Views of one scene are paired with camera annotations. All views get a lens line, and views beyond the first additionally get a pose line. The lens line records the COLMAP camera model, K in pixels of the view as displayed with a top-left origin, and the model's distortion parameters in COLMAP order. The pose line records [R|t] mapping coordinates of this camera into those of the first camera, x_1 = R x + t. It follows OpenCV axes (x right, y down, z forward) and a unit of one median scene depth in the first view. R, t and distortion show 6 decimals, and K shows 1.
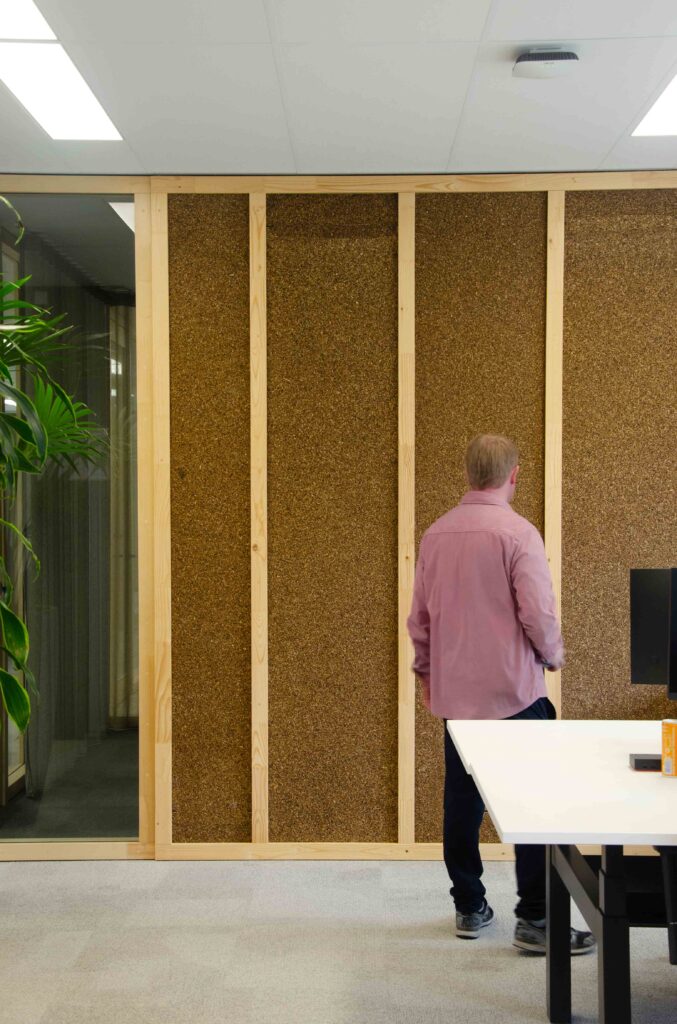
lens RADIAL K [[1525.7, 0, 302.0], [0, 1525.7, 550.3], [0, 0, 1]] dist [0.153369, 0.000000]
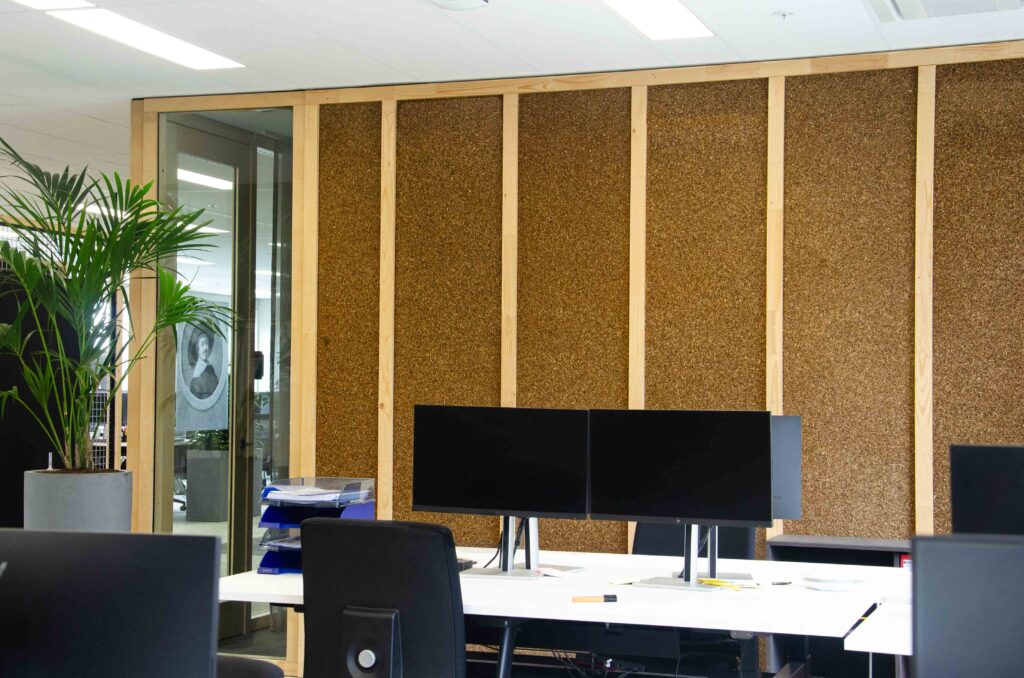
lens RADIAL K [[1525.7, 0, 512.3], [0, 1525.7, 345.9], [0, 0, 1]] dist [0.153369, 0.000000]
pose [[0.947721, 0.001563, -0.319095, 0.425970], [-0.019866, 0.998337, -0.054112, 0.013228], [0.318480, 0.057623, 0.946177, -0.052760]]
